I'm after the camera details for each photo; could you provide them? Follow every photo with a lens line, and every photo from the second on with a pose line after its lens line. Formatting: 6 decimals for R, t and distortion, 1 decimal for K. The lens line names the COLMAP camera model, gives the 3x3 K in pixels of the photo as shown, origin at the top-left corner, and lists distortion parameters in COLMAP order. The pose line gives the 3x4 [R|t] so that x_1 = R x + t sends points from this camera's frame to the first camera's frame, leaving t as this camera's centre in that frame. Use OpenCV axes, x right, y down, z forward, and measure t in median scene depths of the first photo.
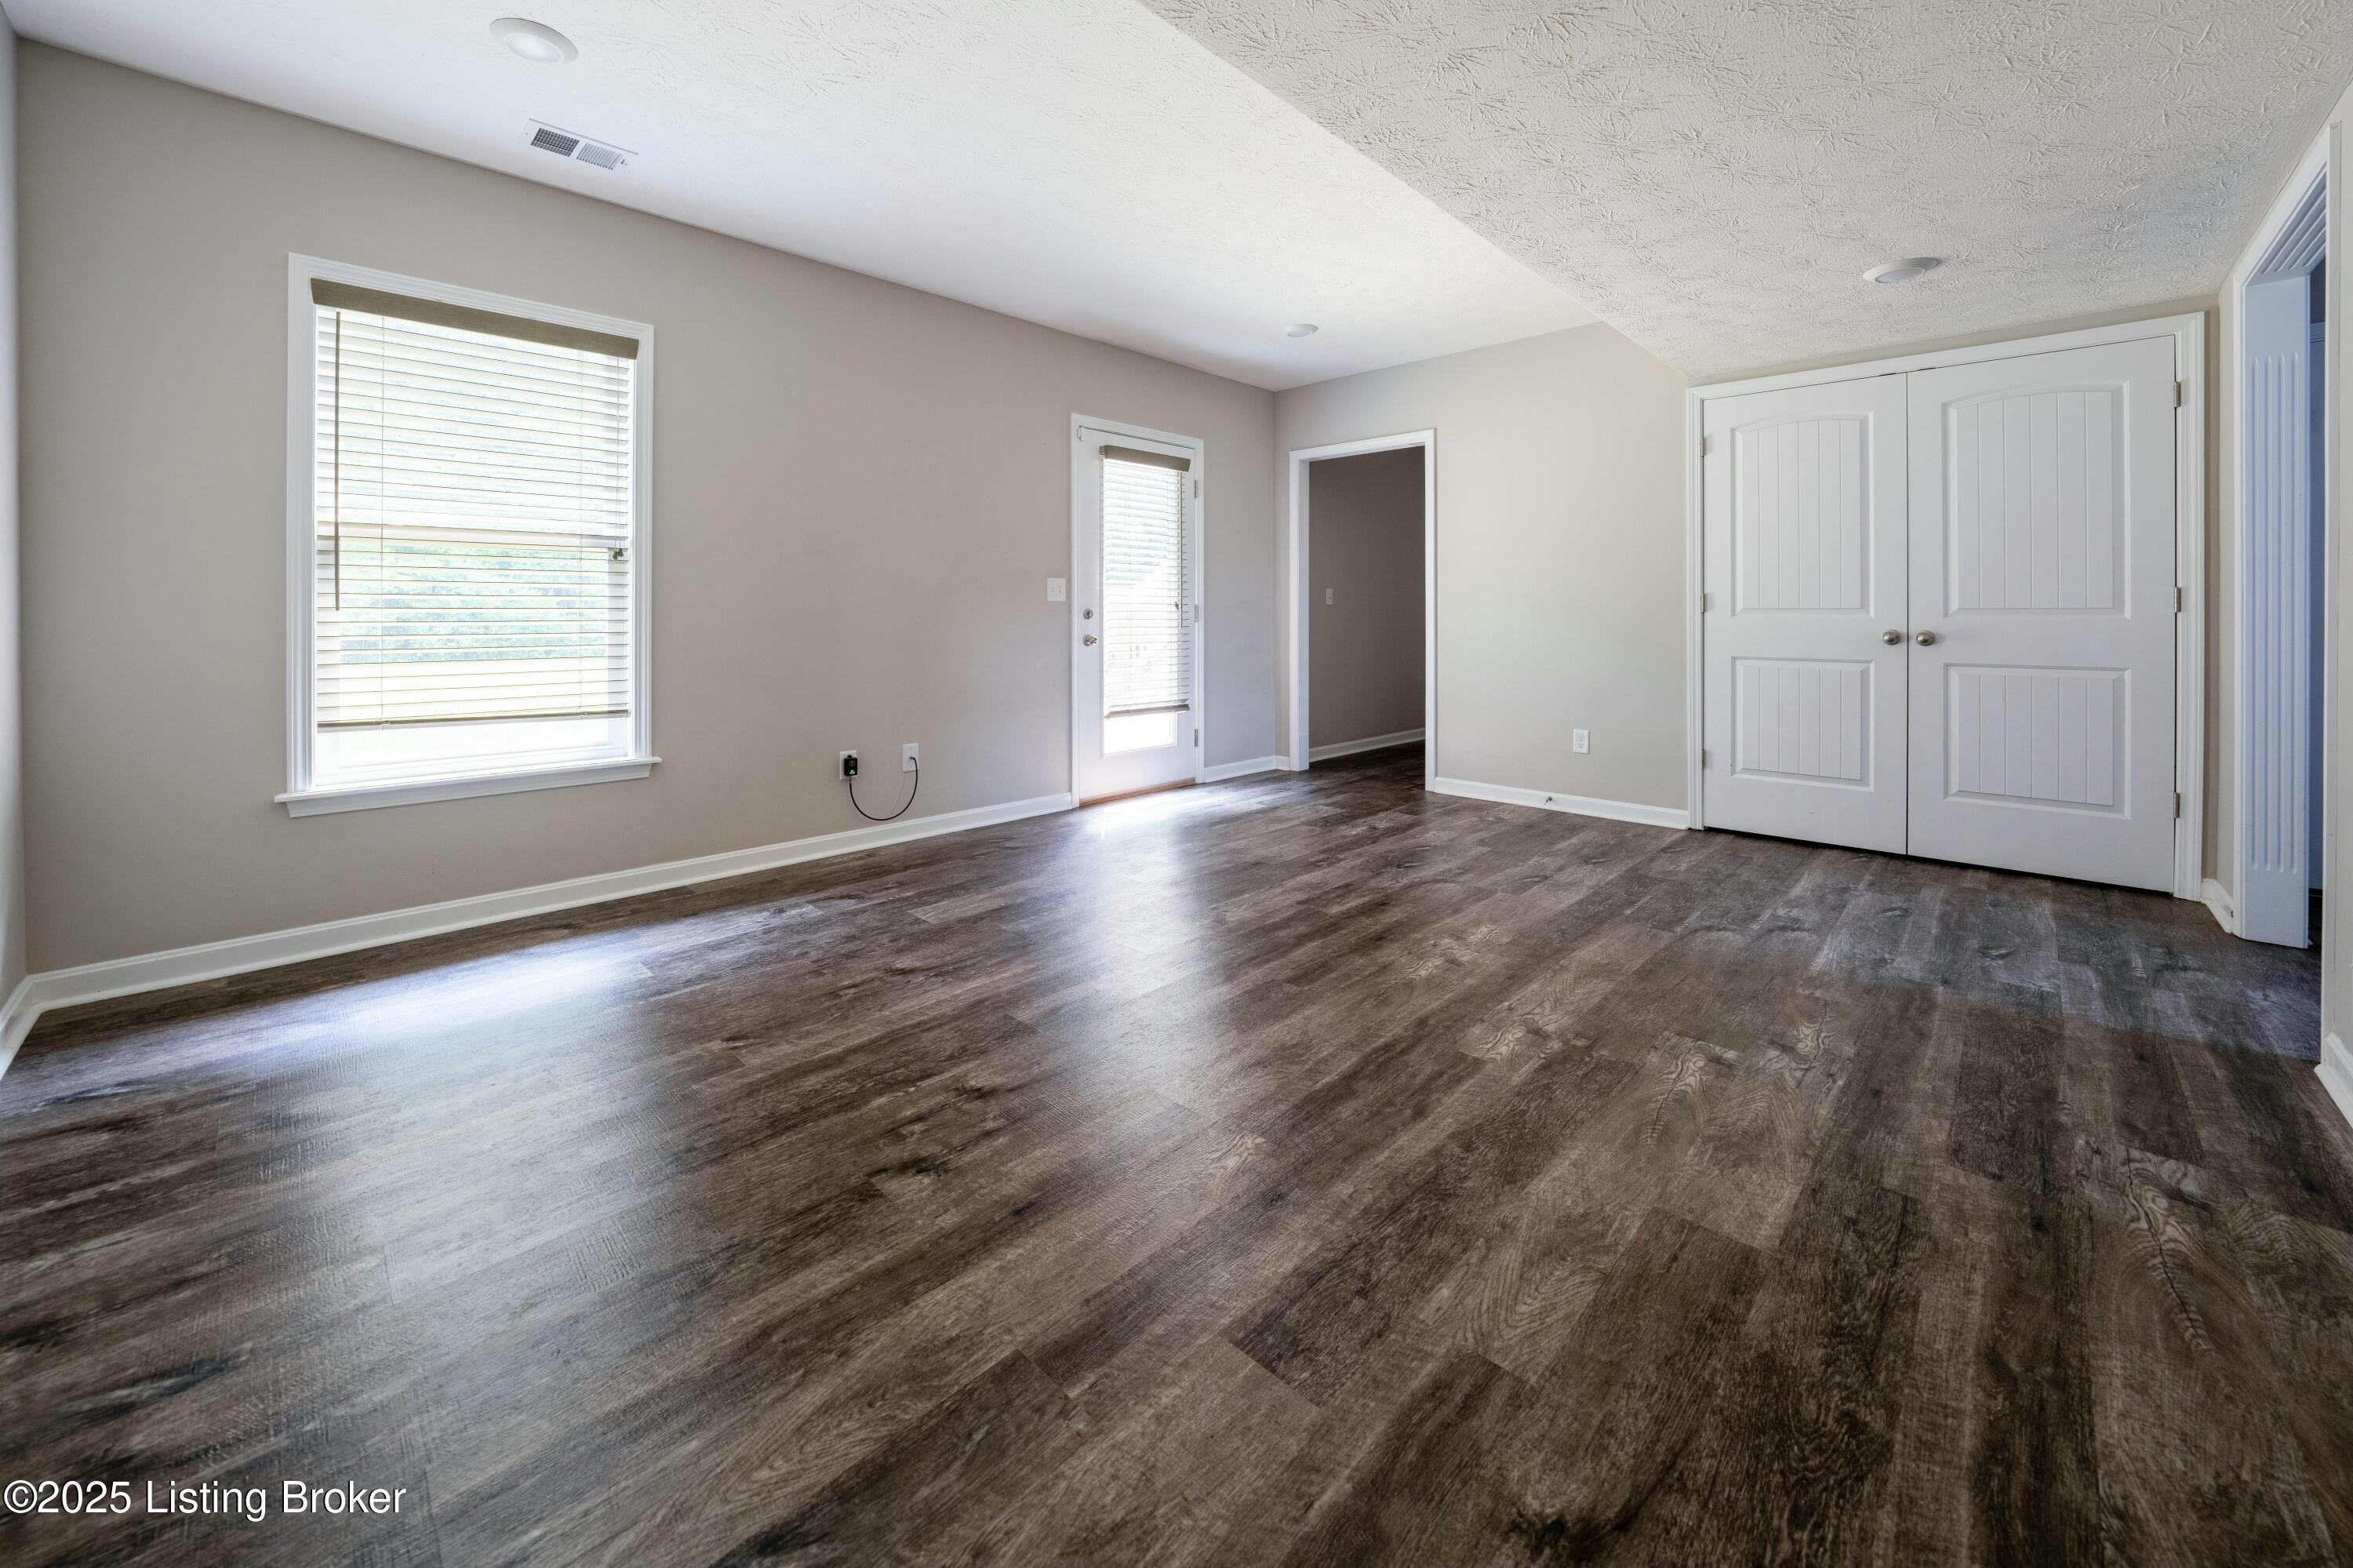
lens RADIAL K [[858.2, 0, 1174.1], [0, 858.2, 766.1], [0, 0, 1]] dist [-0.029984, 0.003594]
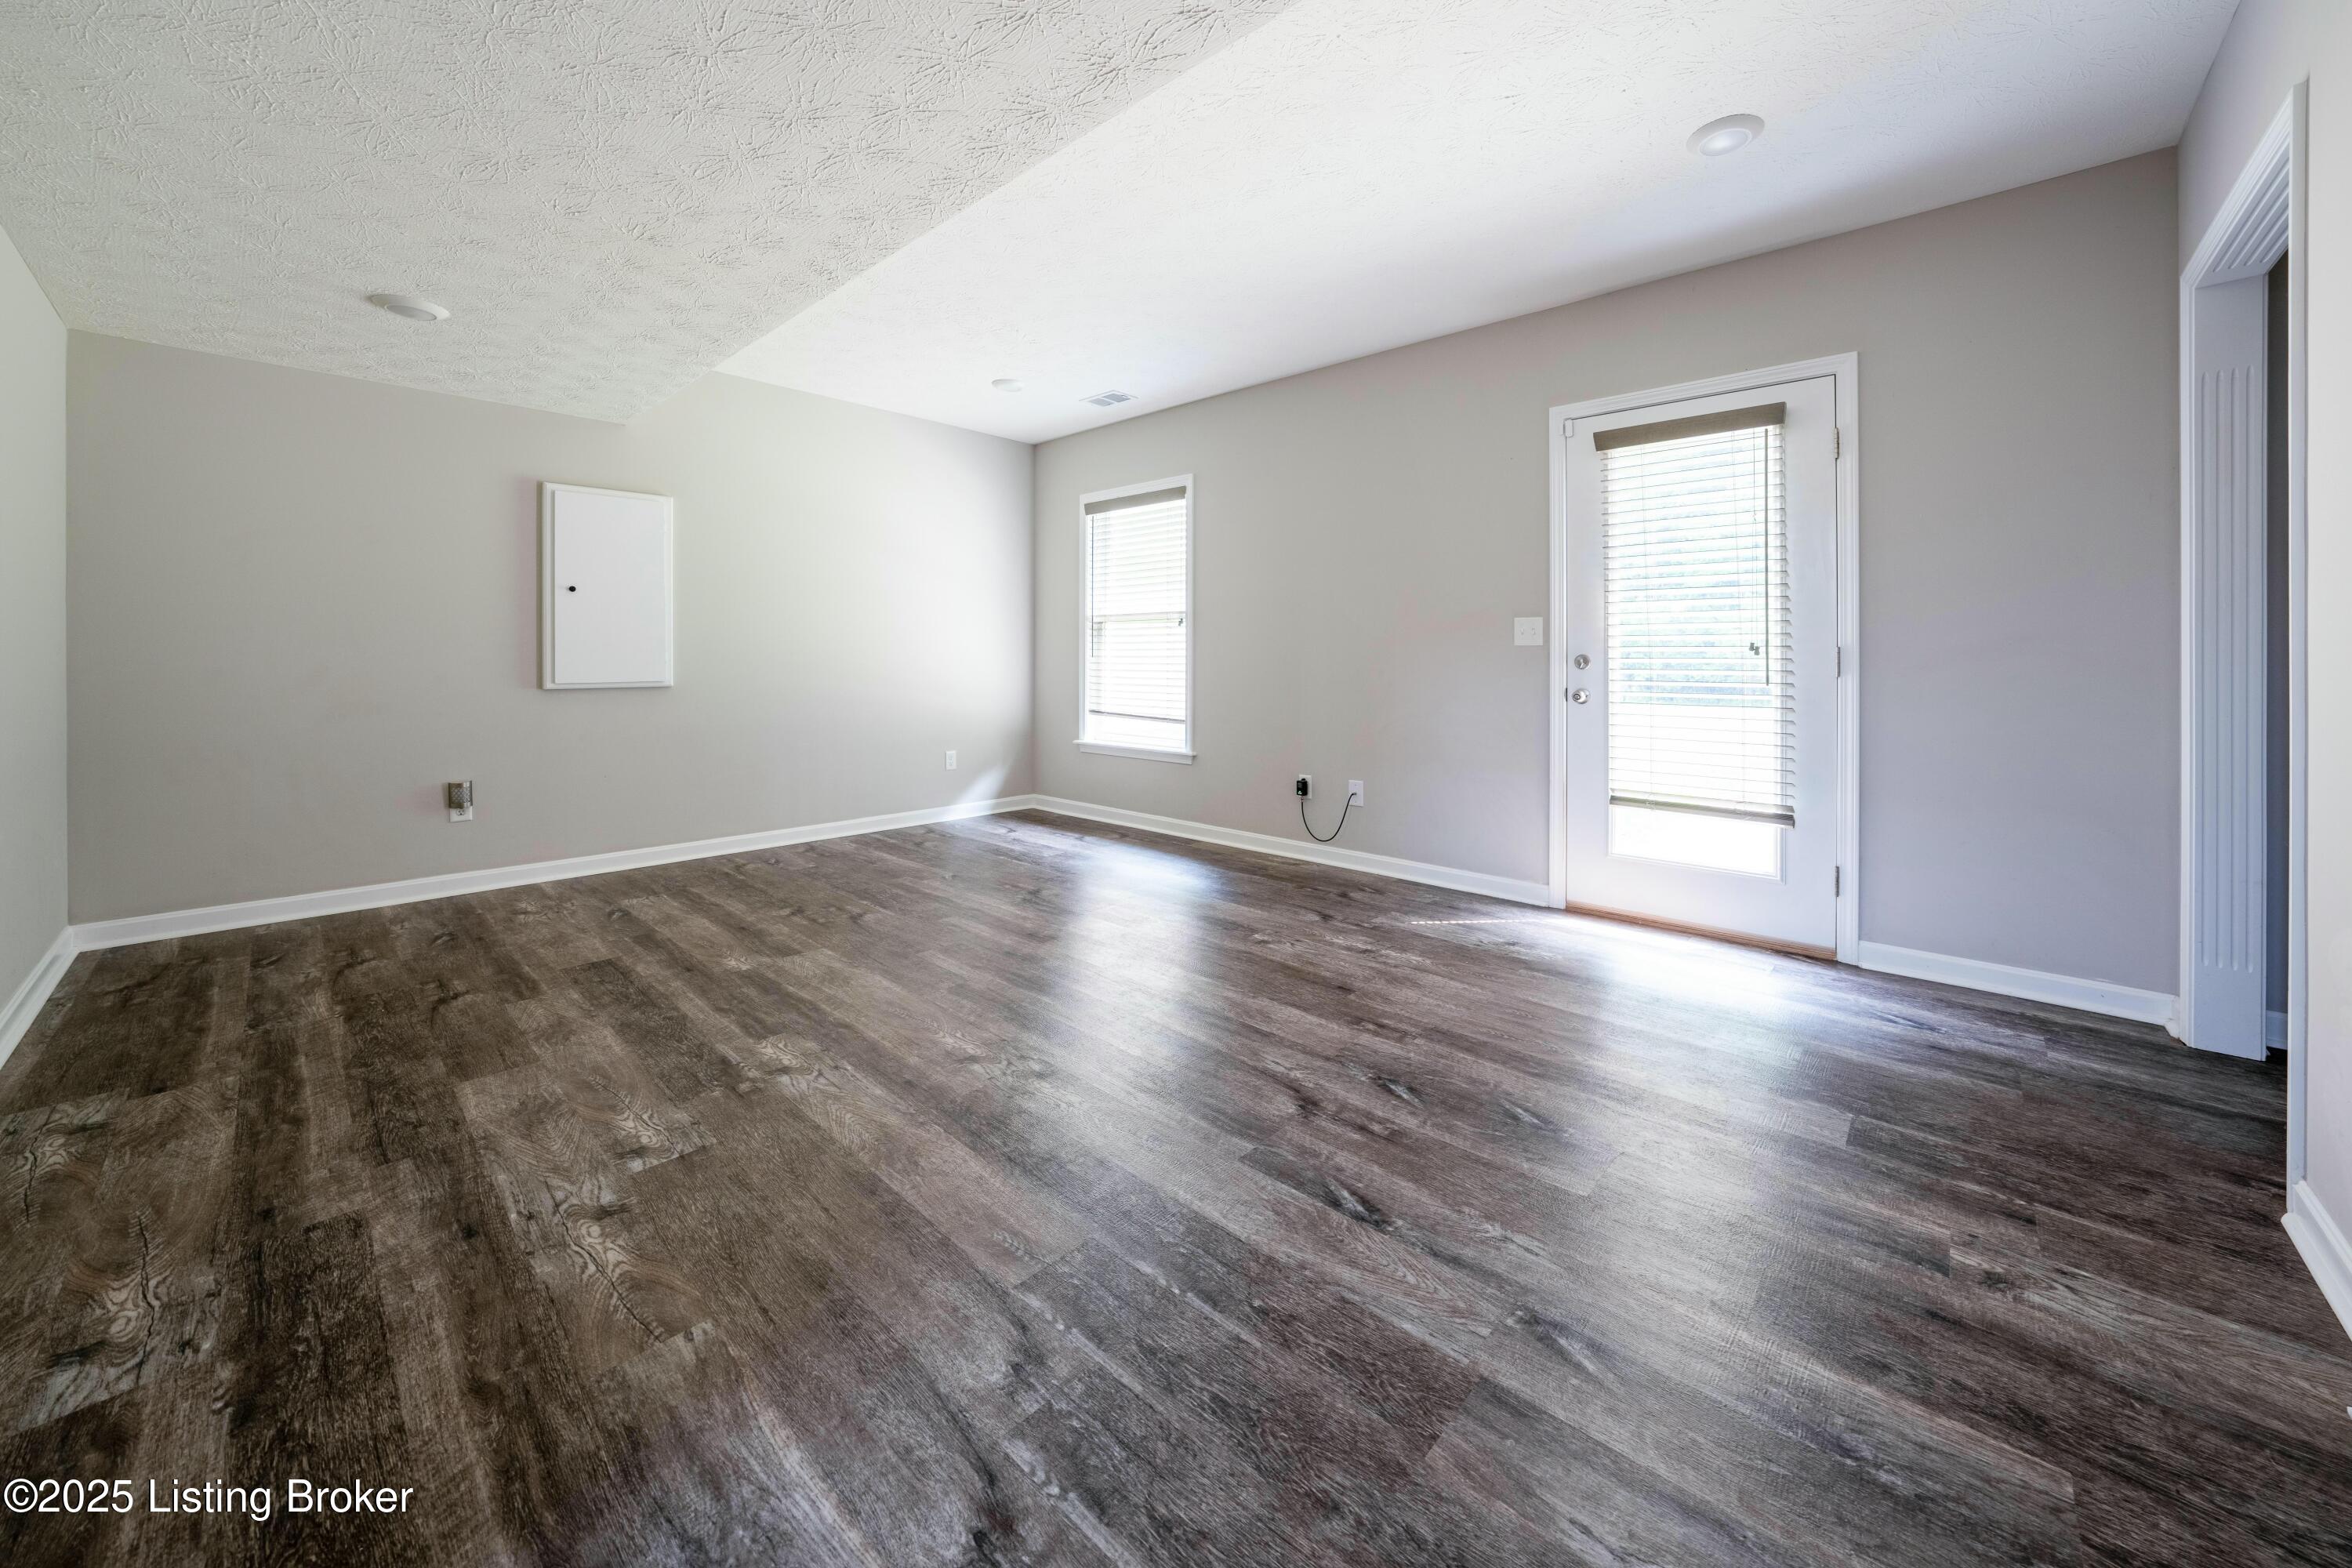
lens RADIAL K [[849.4, 0, 1176.0], [0, 849.4, 784.0], [0, 0, 1]] dist [-0.013045, 0.000292]
pose [[0.033647, 0.146119, -0.988695, 1.442335], [-0.174462, 0.974925, 0.138147, -0.252637], [0.984089, 0.167841, 0.058296, 1.395126]]
